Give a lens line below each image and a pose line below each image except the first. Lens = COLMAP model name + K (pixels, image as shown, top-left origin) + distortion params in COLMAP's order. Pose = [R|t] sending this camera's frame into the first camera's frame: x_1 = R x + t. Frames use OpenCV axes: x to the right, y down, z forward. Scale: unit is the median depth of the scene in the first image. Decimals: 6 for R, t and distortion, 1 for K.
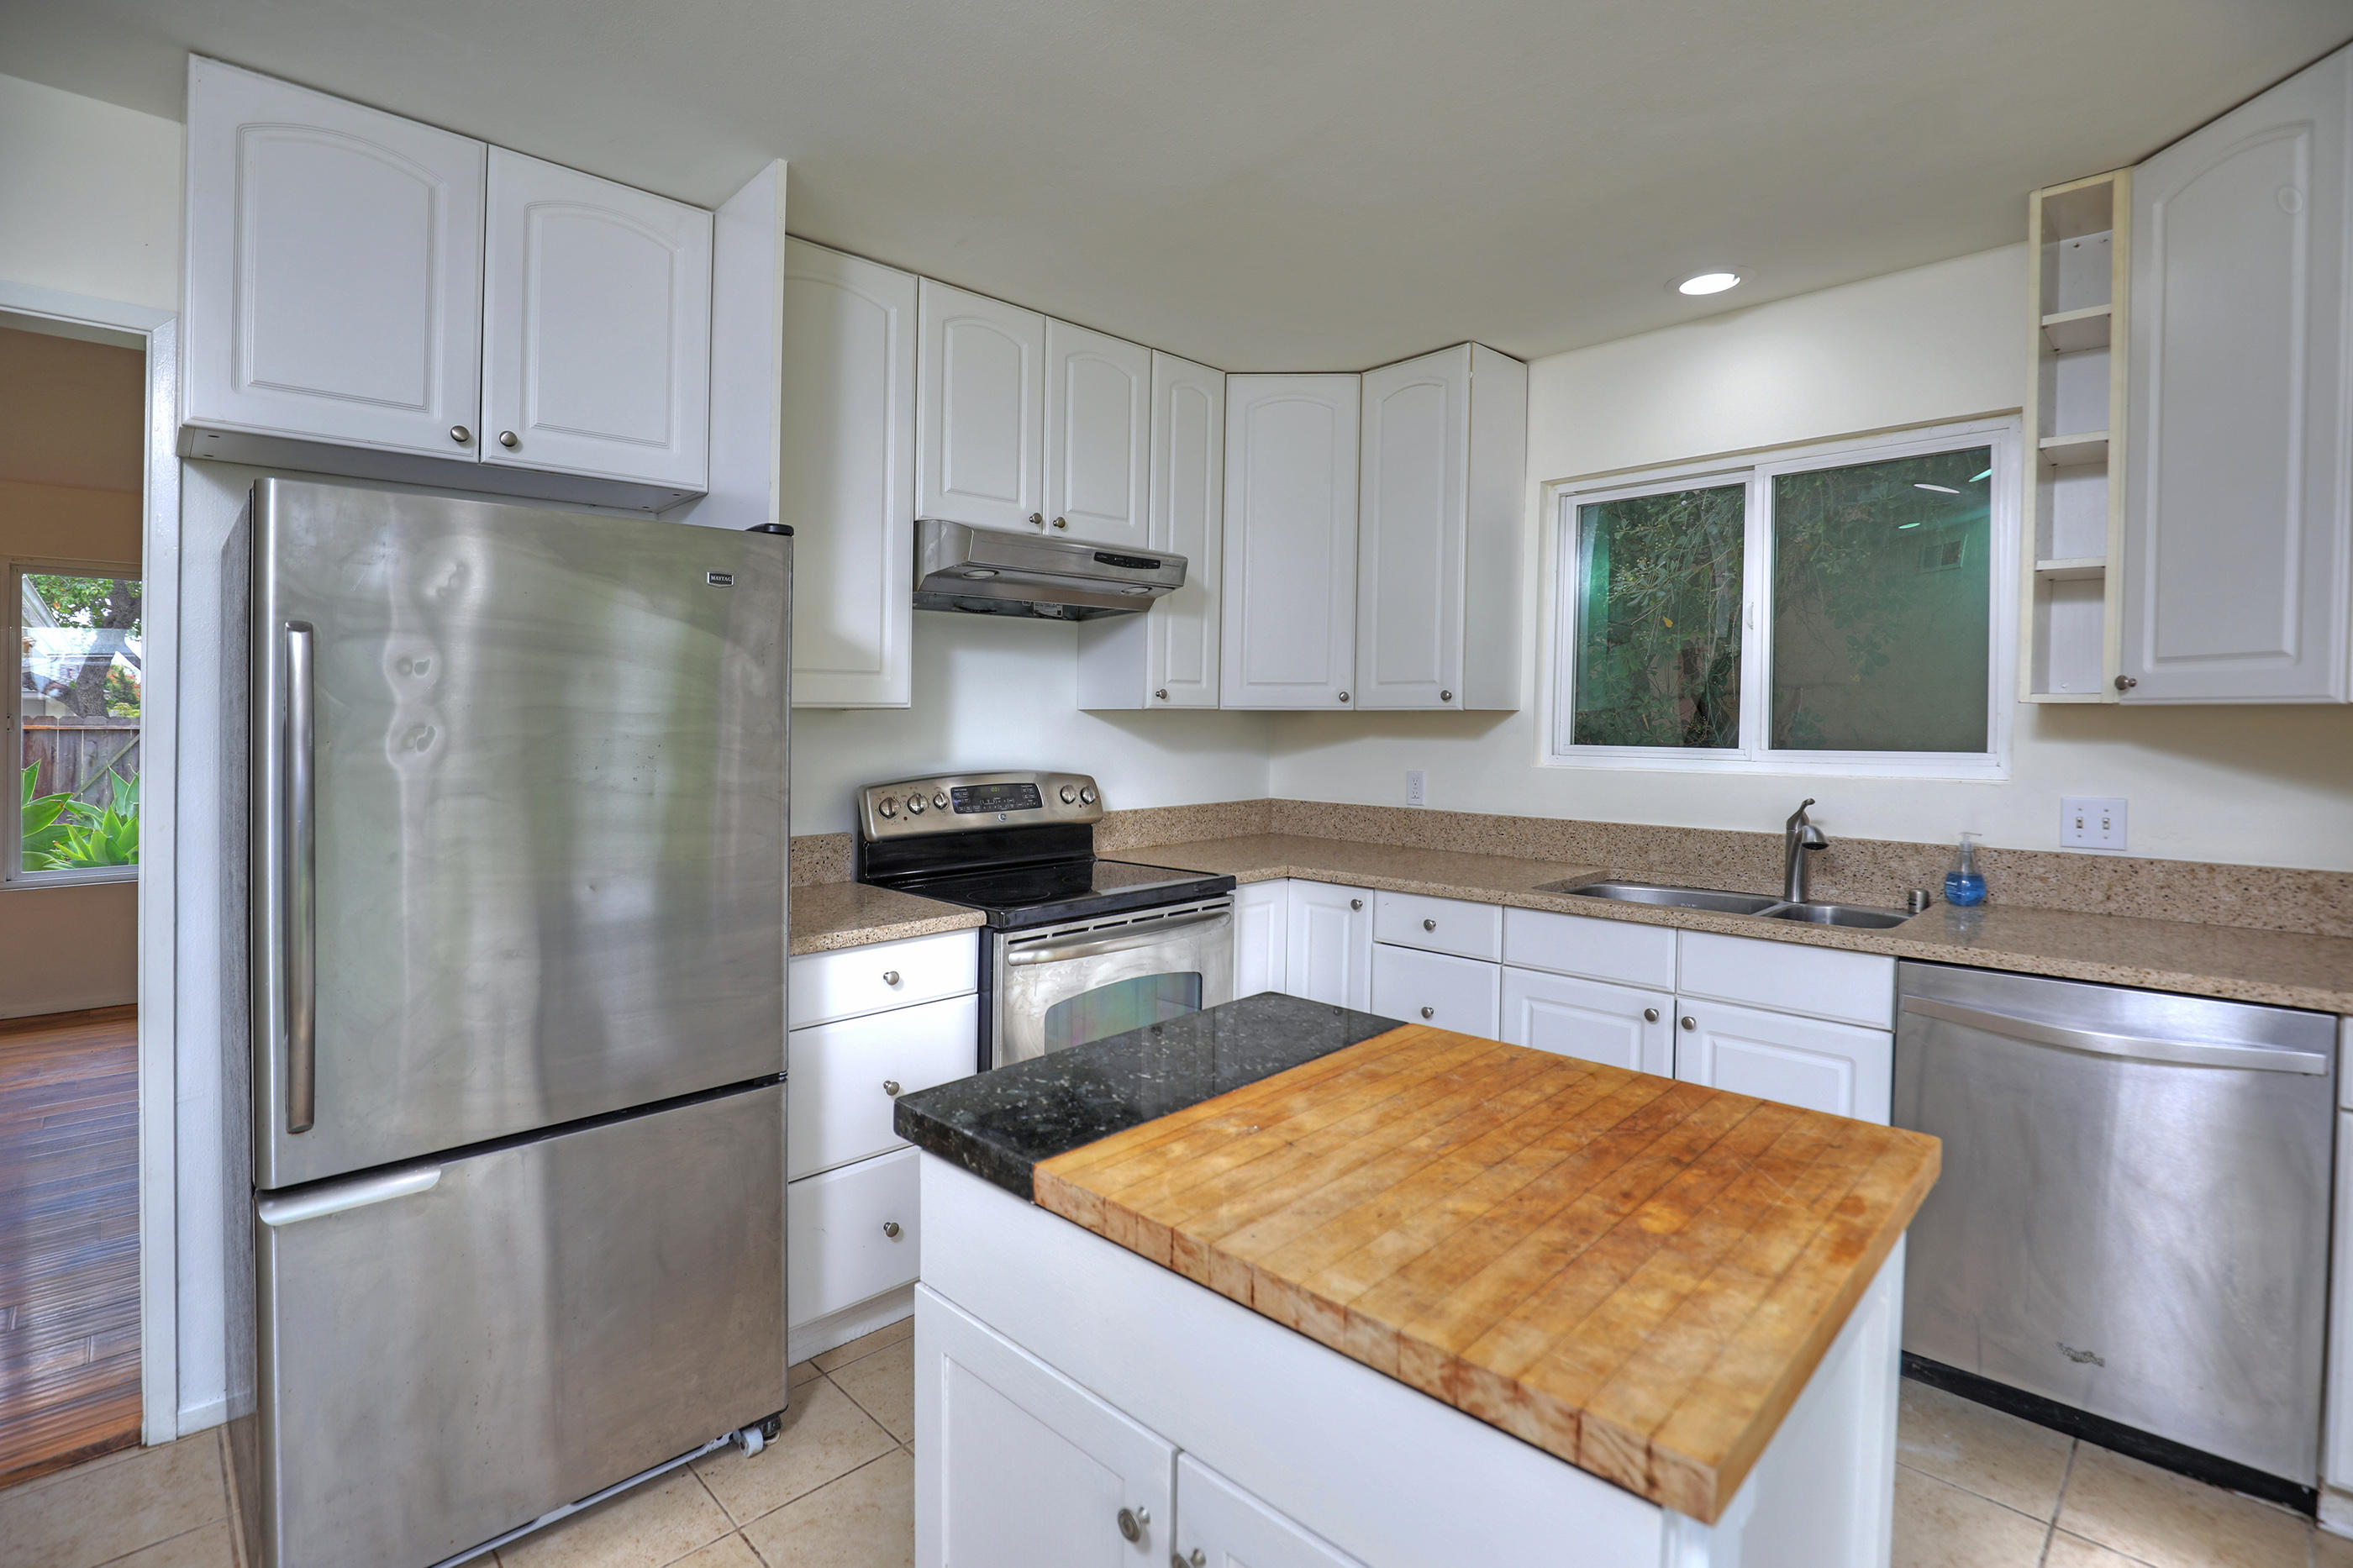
lens RADIAL K [[1079.6, 0, 1187.5], [0, 1079.6, 737.1], [0, 0, 1]] dist [-0.023590, 0.001256]
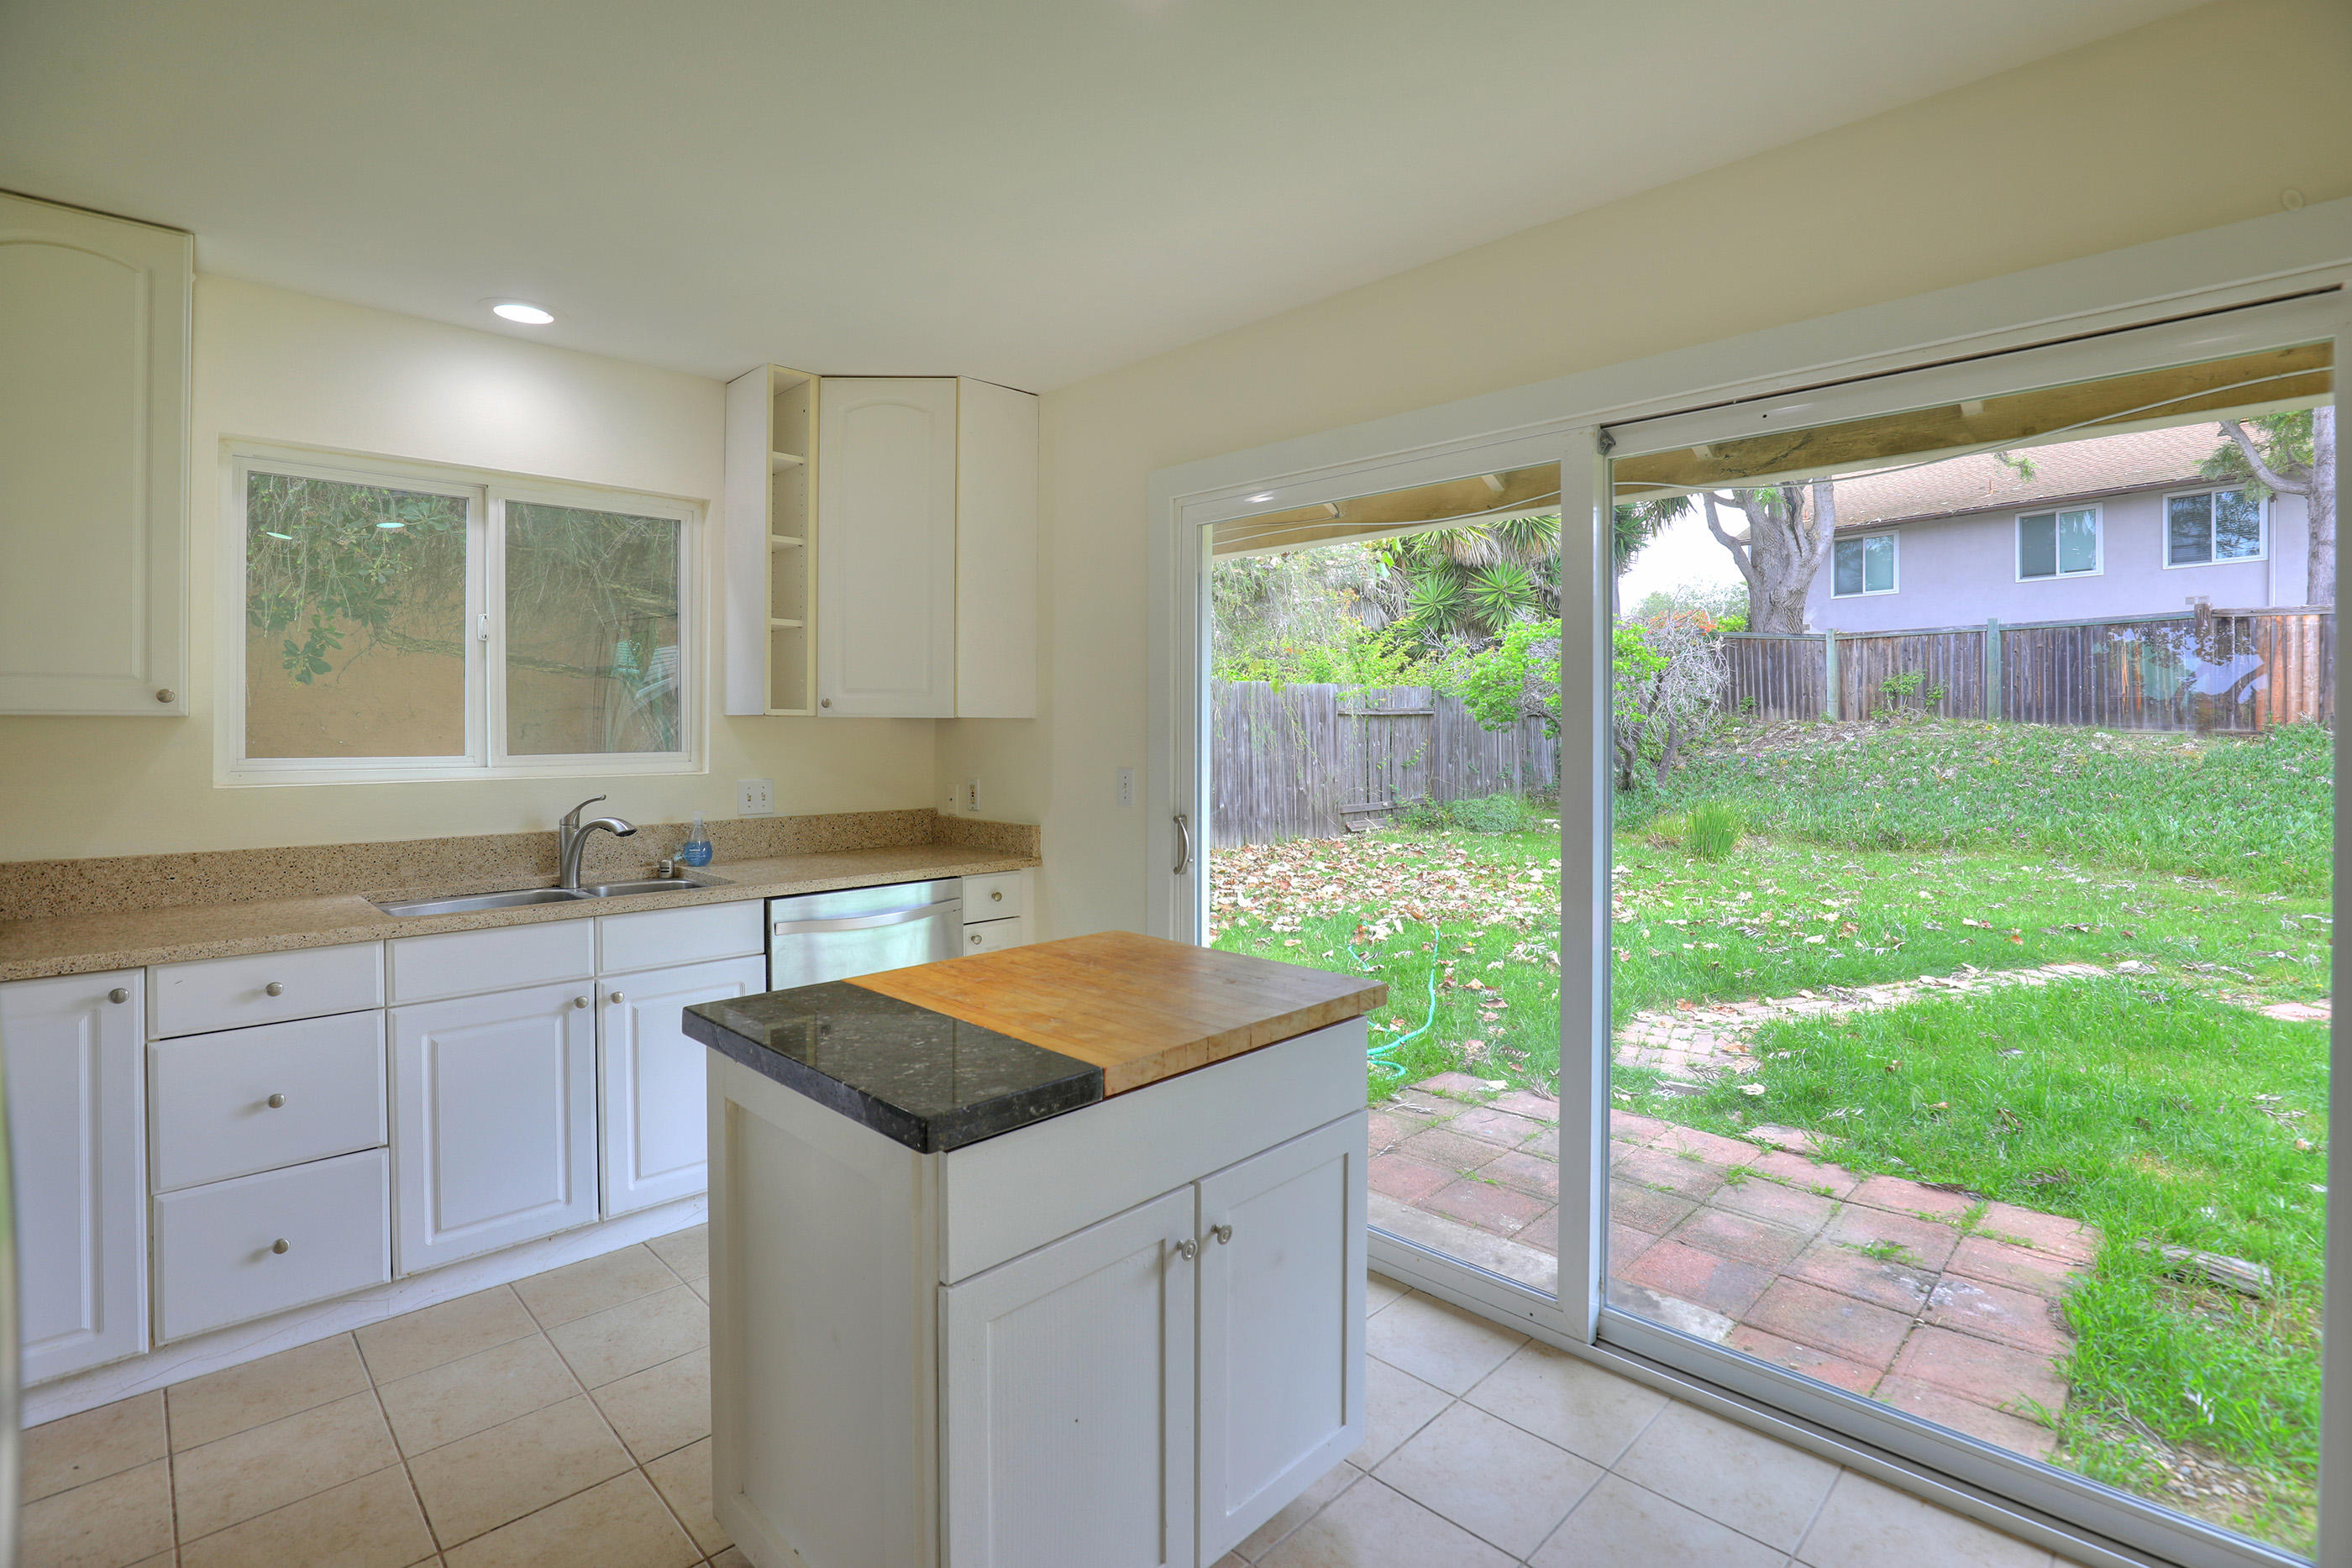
lens RADIAL K [[1088.5, 0, 1175.4], [0, 1088.5, 731.8], [0, 0, 1]] dist [-0.030737, 0.006351]
pose [[0.011392, -0.003980, 0.999927, -0.565990], [0.017944, 0.999832, 0.003775, -0.004055], [-0.999774, 0.017900, 0.011461, 0.350669]]
